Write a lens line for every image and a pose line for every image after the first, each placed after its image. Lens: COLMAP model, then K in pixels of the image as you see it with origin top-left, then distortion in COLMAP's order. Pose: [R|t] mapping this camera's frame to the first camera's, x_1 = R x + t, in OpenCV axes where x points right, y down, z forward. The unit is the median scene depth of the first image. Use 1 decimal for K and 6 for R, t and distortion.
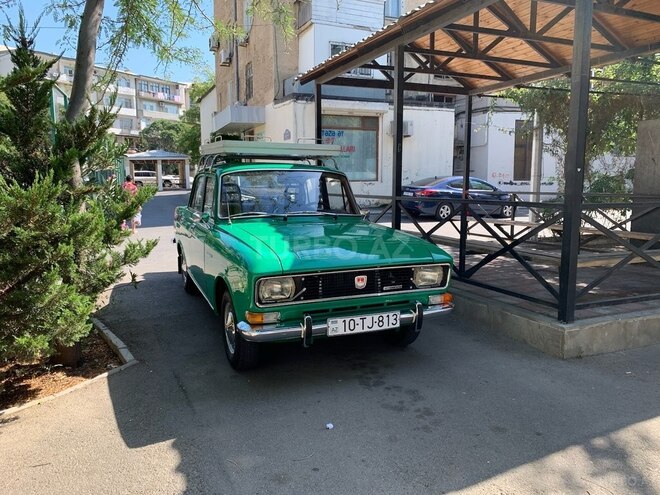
lens RADIAL K [[504.1, 0, 328.0], [0, 504.1, 237.9], [0, 0, 1]] dist [0.000487, -0.001860]
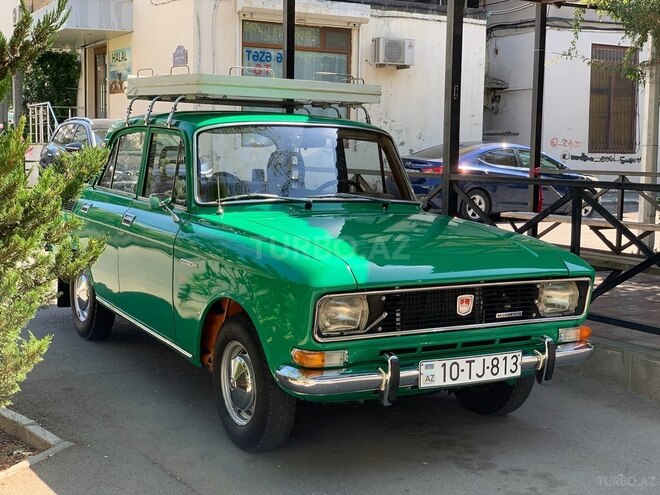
lens RADIAL K [[987.7, 0, 330.0], [0, 987.7, 247.5], [0, 0, 1]] dist [-0.021870, -0.058095]
pose [[0.992520, 0.009398, 0.121722, -0.247299], [-0.007963, 0.999893, -0.012267, 0.030957], [-0.121824, 0.011206, 0.992488, -0.206715]]
